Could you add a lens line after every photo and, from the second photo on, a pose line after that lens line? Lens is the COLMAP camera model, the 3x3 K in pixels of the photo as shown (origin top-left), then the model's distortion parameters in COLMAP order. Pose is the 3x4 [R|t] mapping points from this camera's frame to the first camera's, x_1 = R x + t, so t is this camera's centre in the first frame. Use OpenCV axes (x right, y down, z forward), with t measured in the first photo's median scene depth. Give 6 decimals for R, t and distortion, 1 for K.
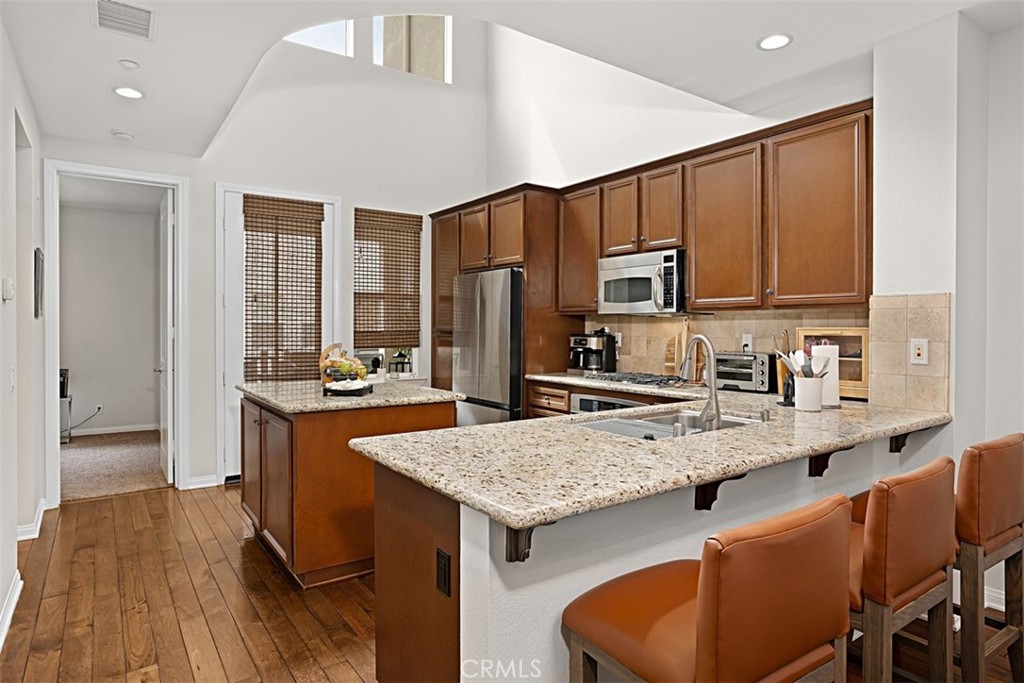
lens RADIAL K [[585.8, 0, 513.5], [0, 585.8, 325.9], [0, 0, 1]] dist [-0.037228, 0.043702]
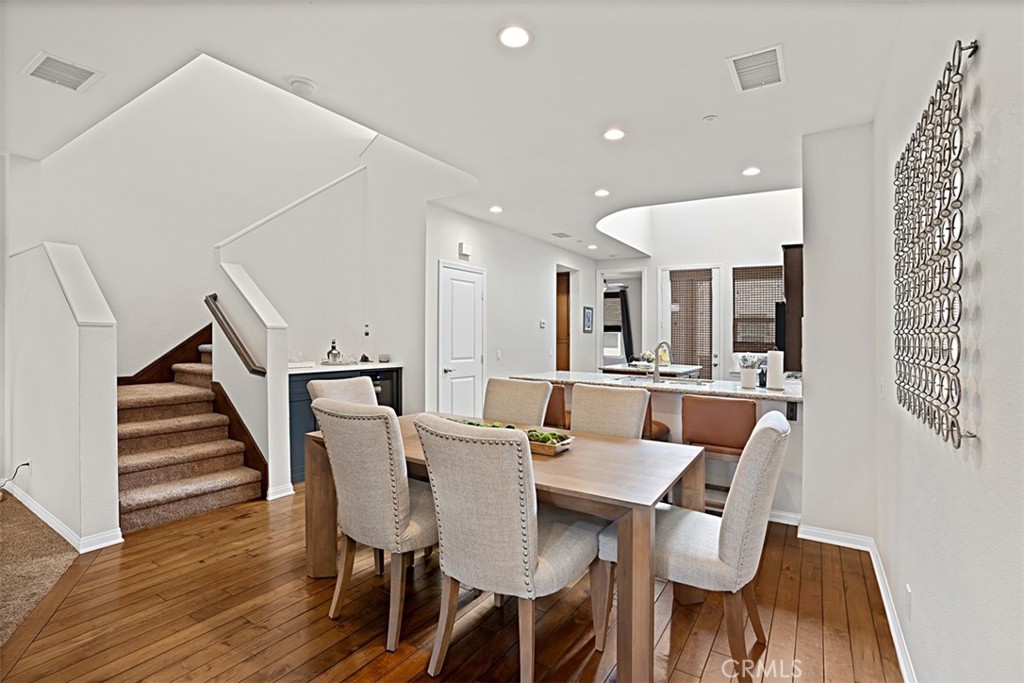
lens RADIAL K [[467.4, 0, 510.2], [0, 467.4, 332.9], [0, 0, 1]] dist [0.000260, 0.005489]
pose [[0.362460, -0.000723, -0.931999, 0.947769], [-0.016194, 0.999844, -0.007074, 0.005536], [0.931858, 0.017657, 0.362392, -0.097094]]
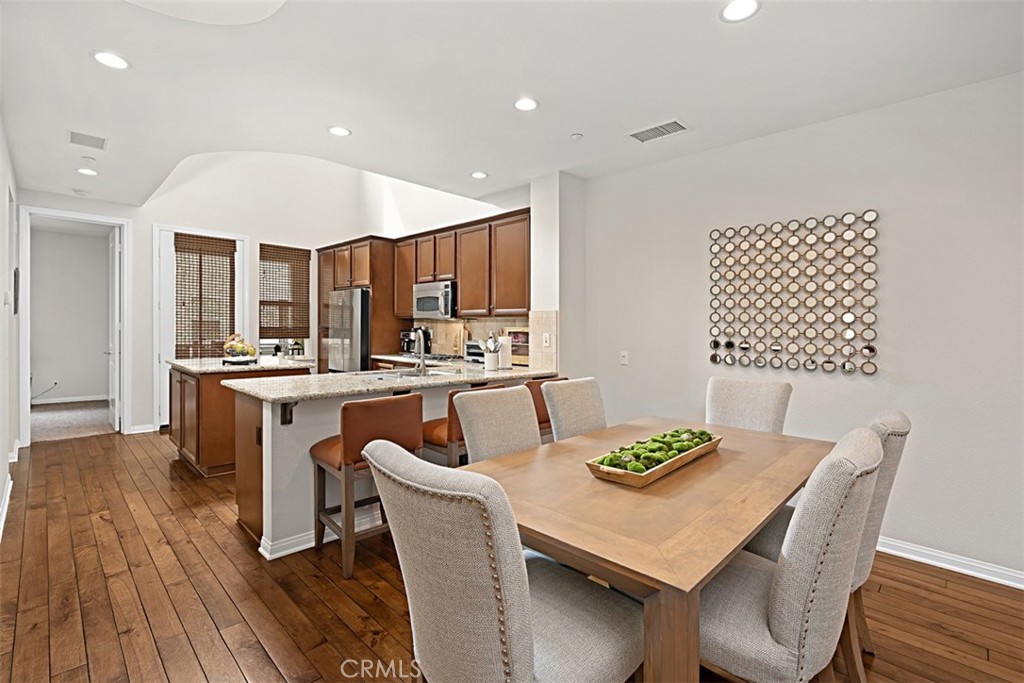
lens RADIAL K [[467.4, 0, 510.2], [0, 467.4, 332.9], [0, 0, 1]] dist [0.000260, 0.005489]
pose [[0.986607, 0.010666, 0.162767, 0.208142], [-0.012959, 0.999831, 0.013030, 0.000816], [-0.162601, -0.014965, 0.986578, -0.350741]]
